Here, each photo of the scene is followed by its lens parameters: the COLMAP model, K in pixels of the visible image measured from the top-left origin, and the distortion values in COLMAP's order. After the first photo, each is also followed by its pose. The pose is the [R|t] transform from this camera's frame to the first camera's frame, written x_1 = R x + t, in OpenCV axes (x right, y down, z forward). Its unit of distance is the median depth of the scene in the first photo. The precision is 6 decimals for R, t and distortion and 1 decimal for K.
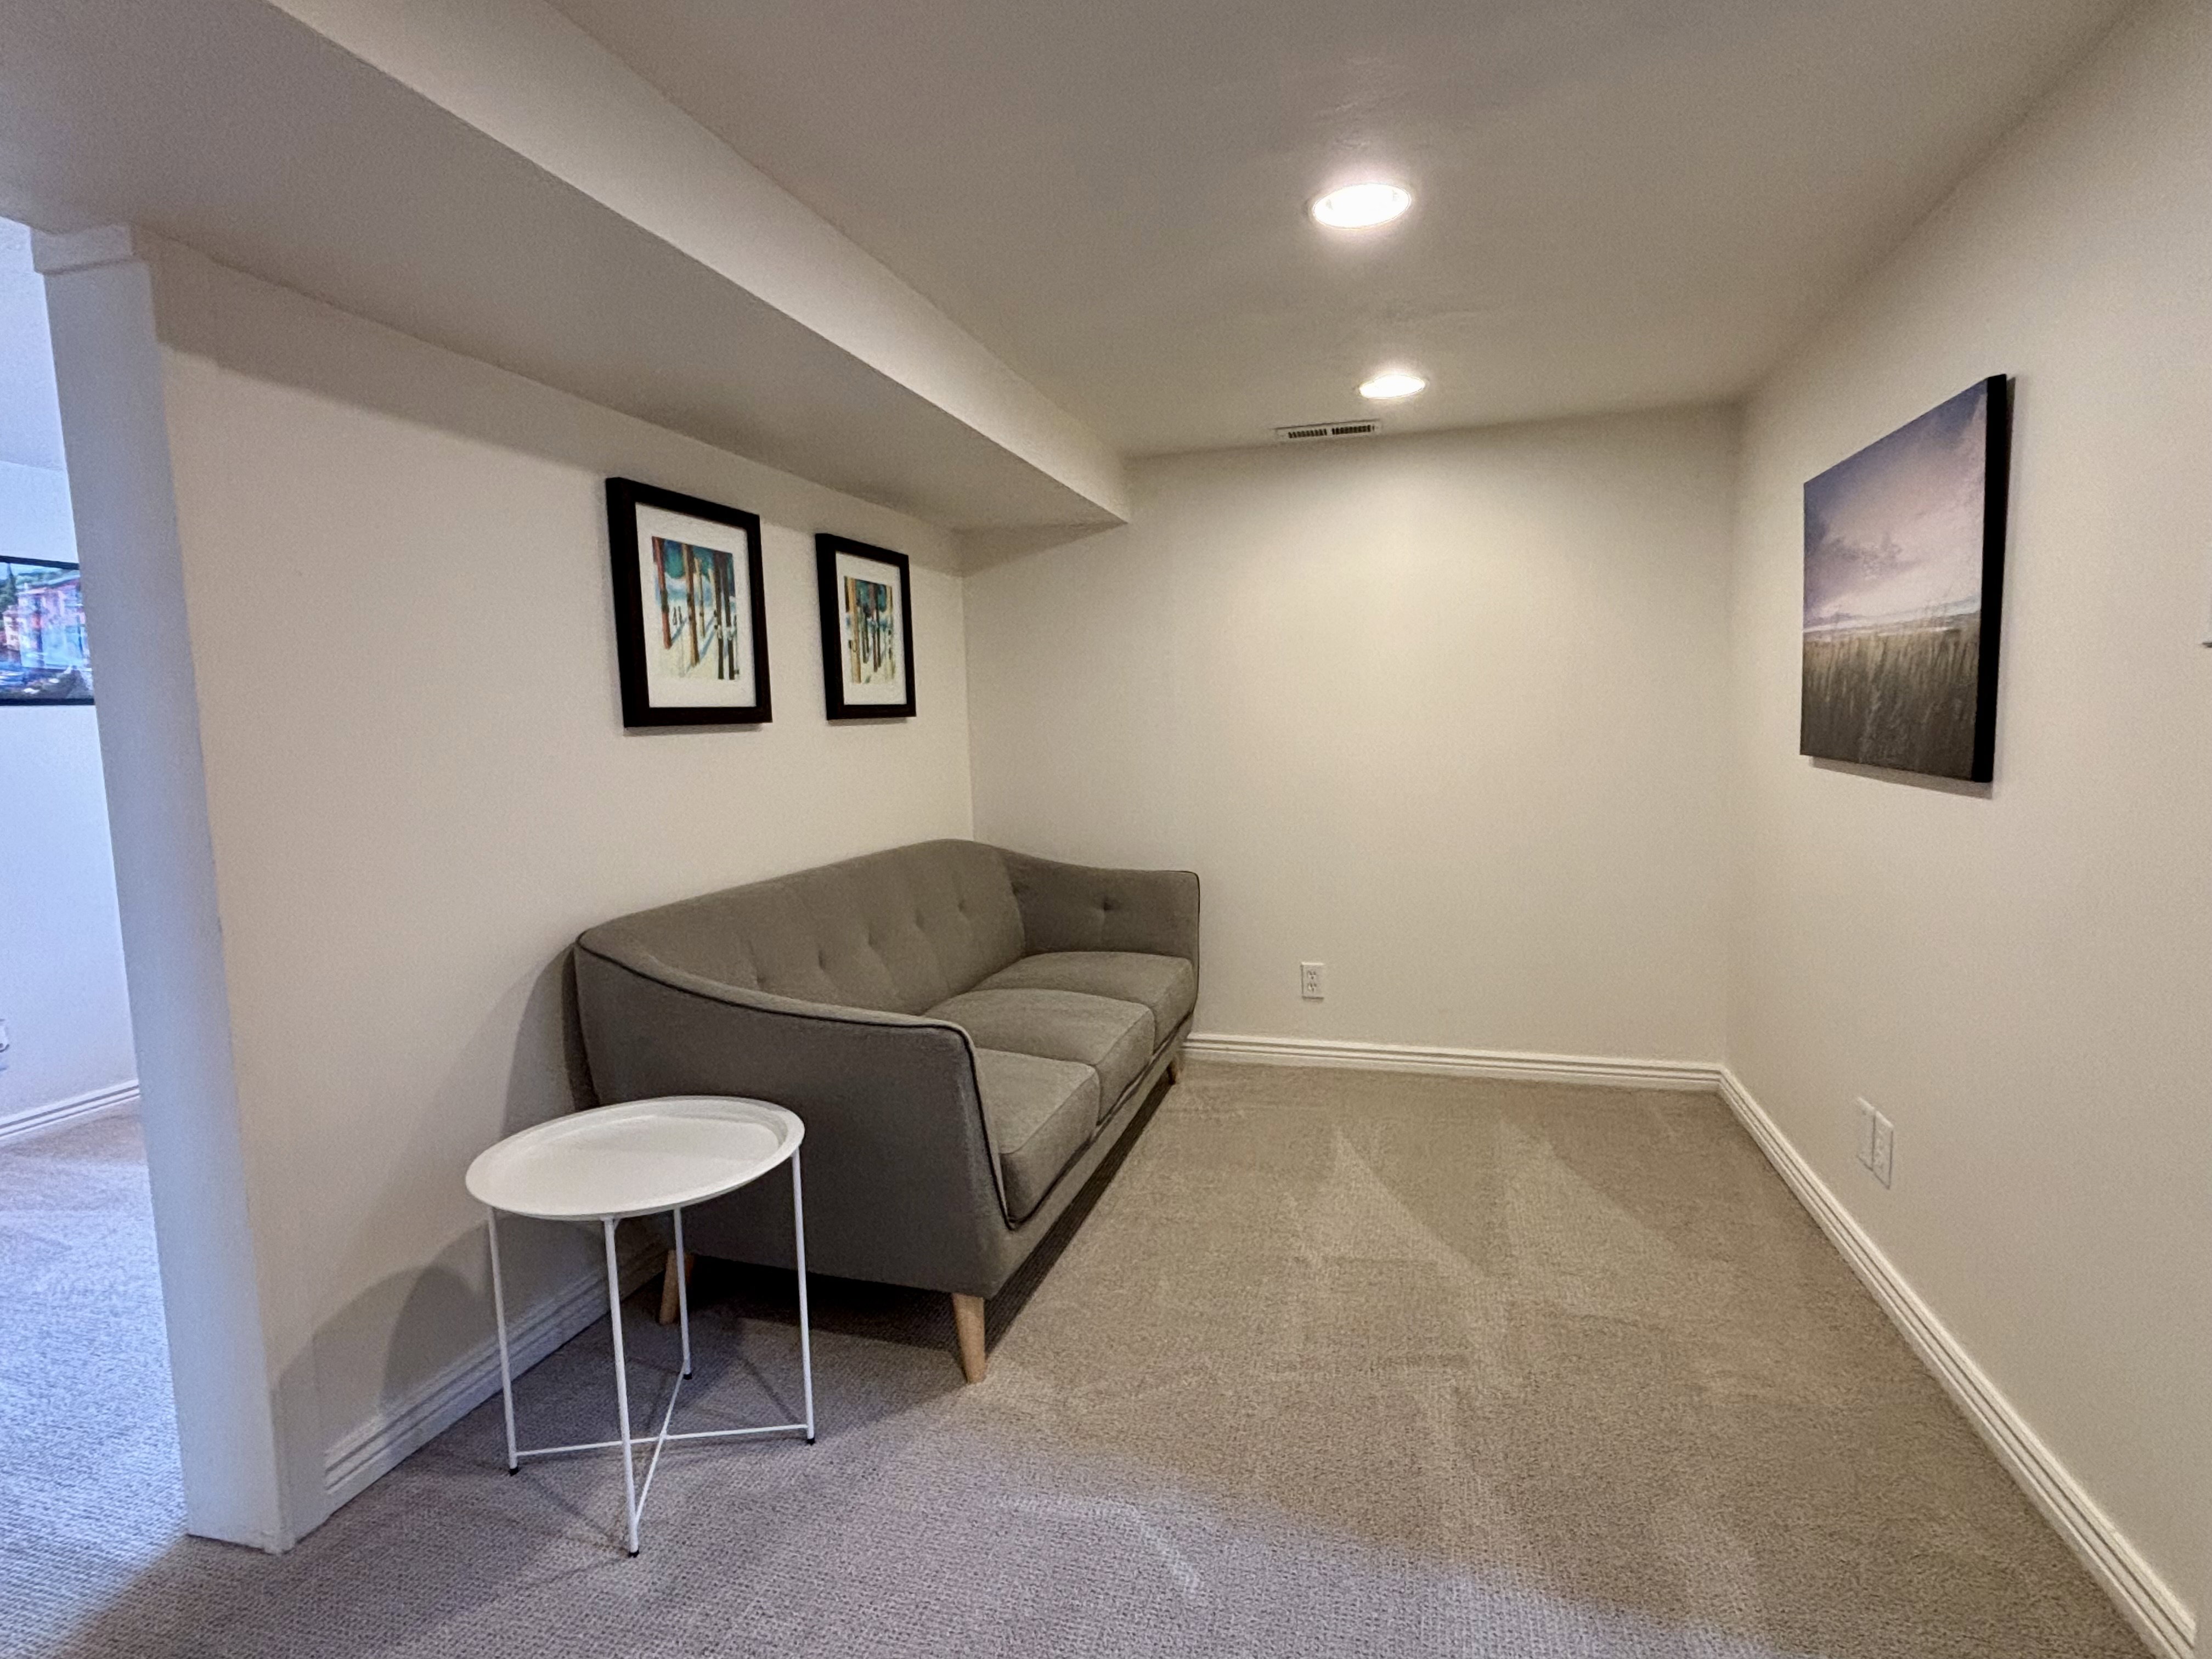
lens RADIAL K [[1179.2, 0, 1099.4], [0, 1179.2, 833.4], [0, 0, 1]] dist [0.025969, -0.000731]
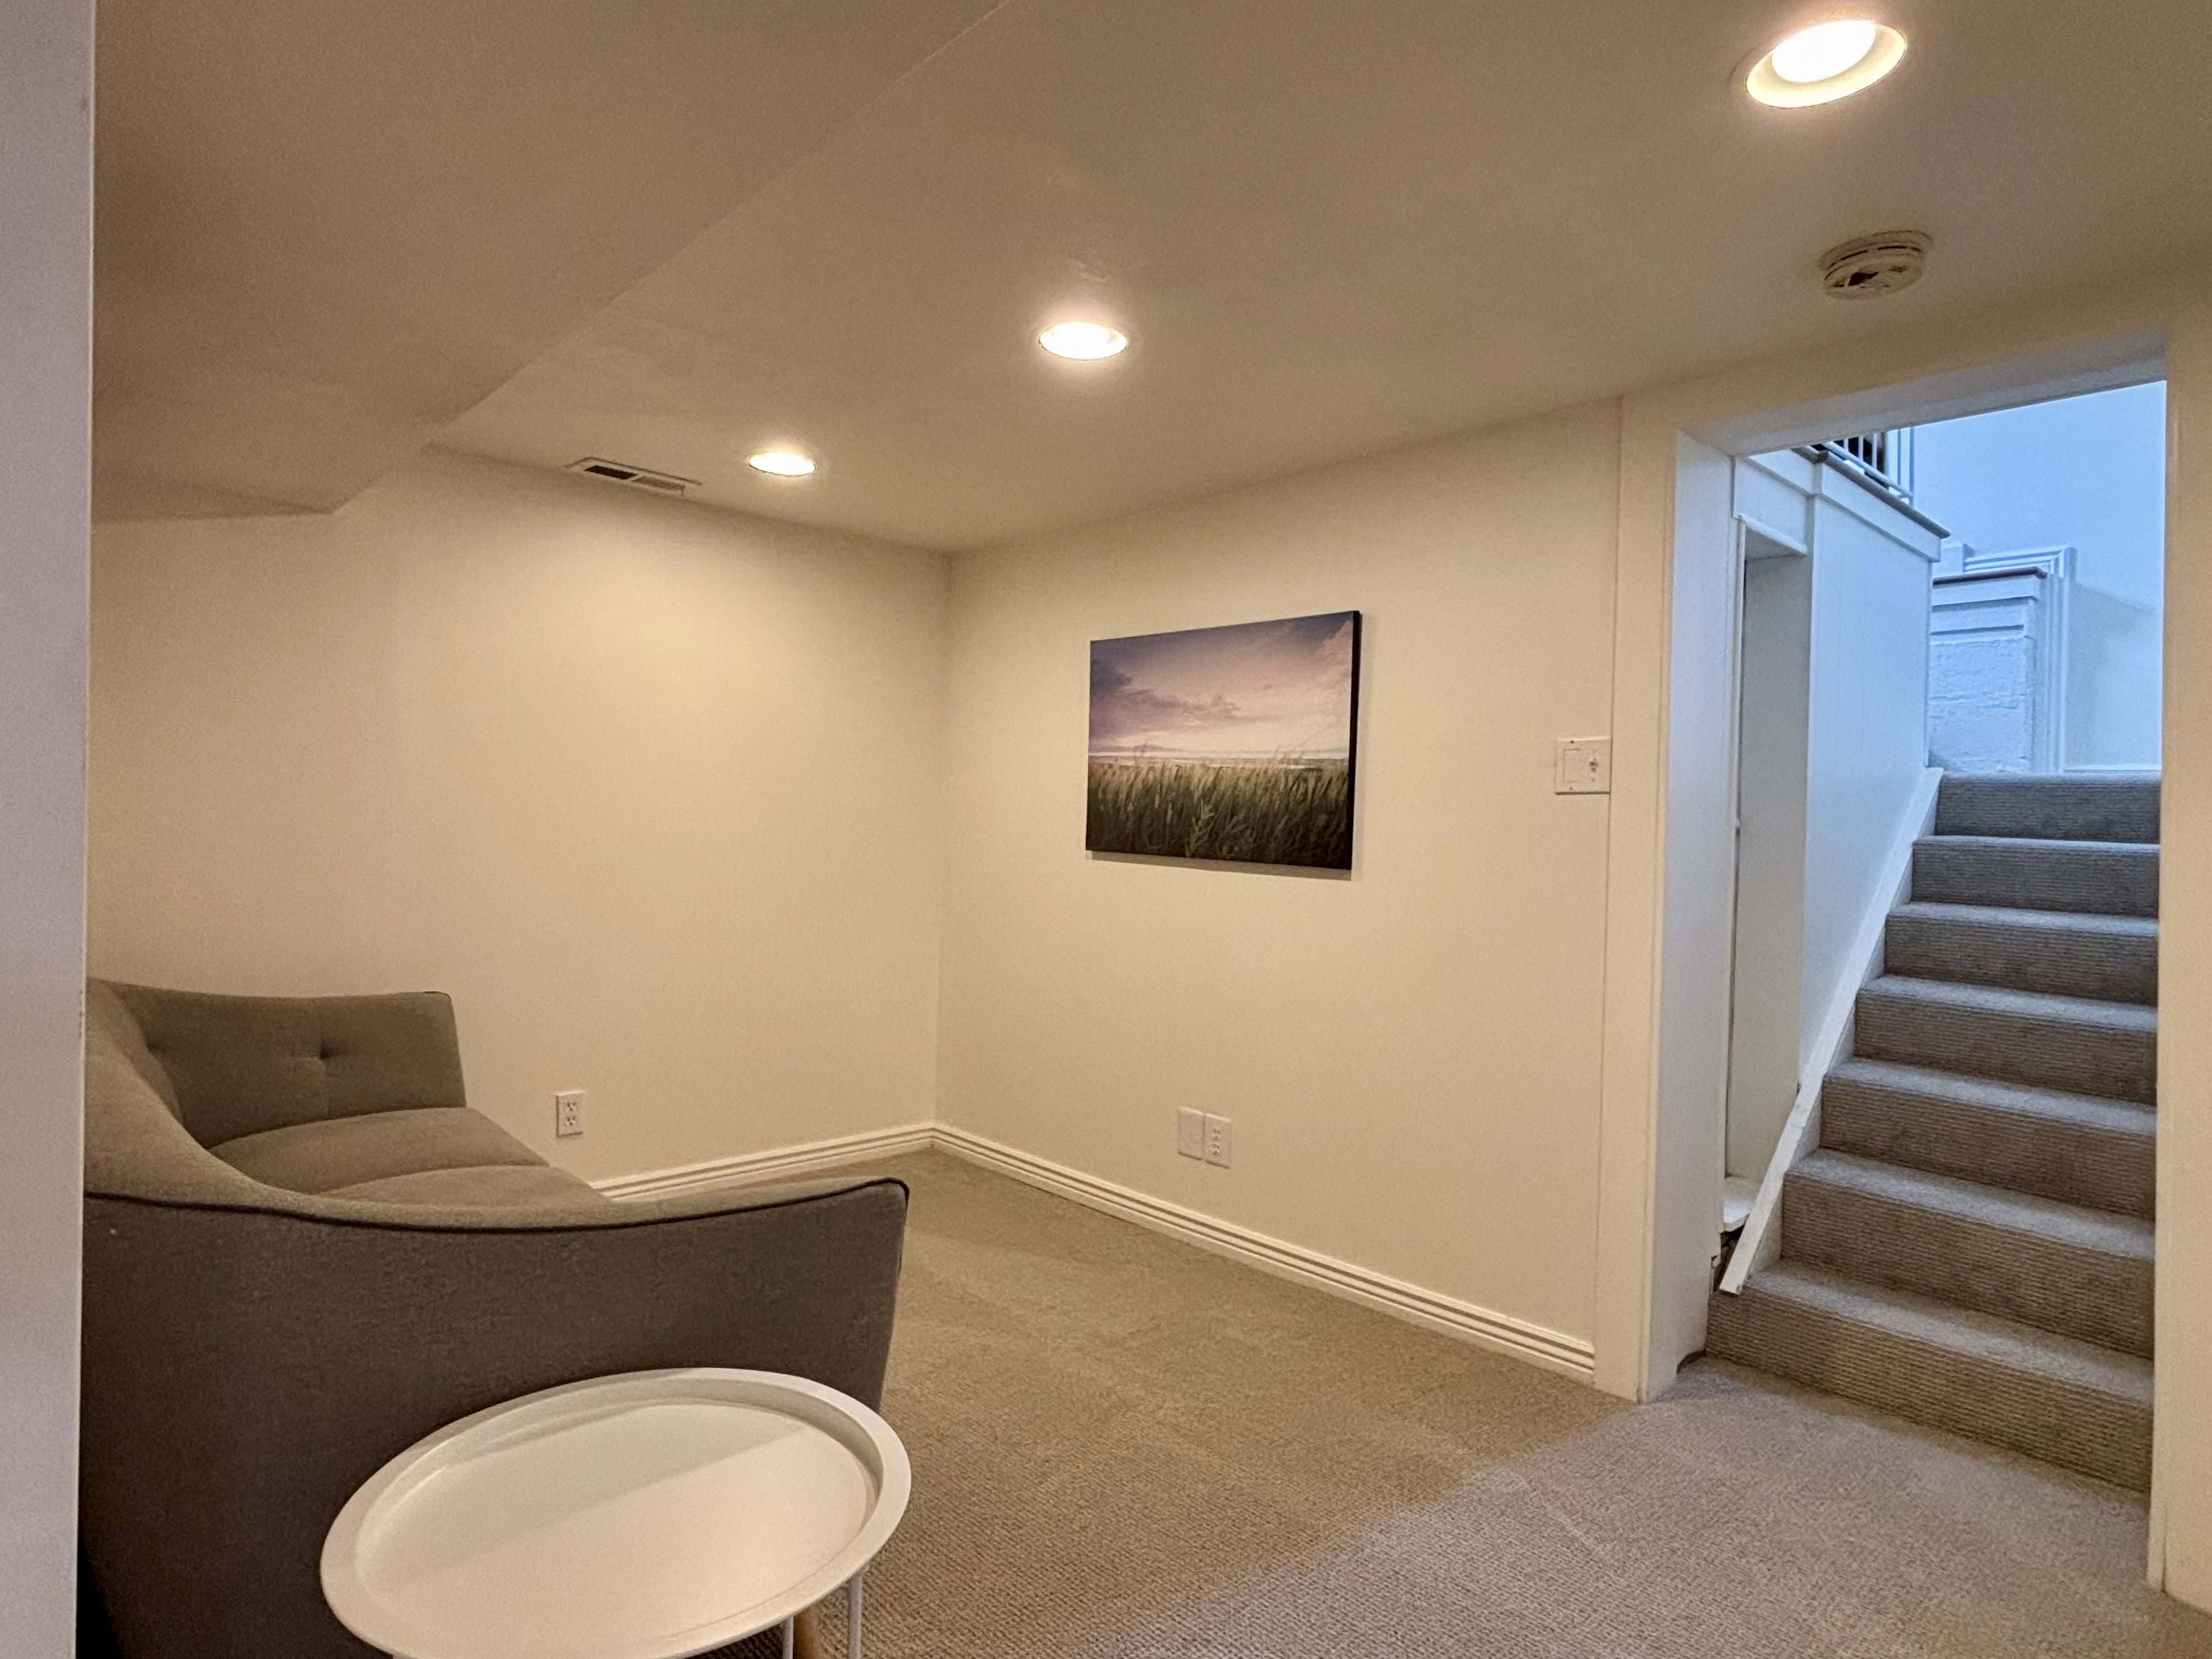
lens RADIAL K [[1220.2, 0, 1101.2], [0, 1220.2, 825.7], [0, 0, 1]] dist [0.028143, -0.001101]
pose [[0.526357, 0.033346, 0.849610, -0.579796], [0.041661, 0.997019, -0.064942, -0.007971], [-0.849243, 0.069578, 0.523398, 0.342427]]
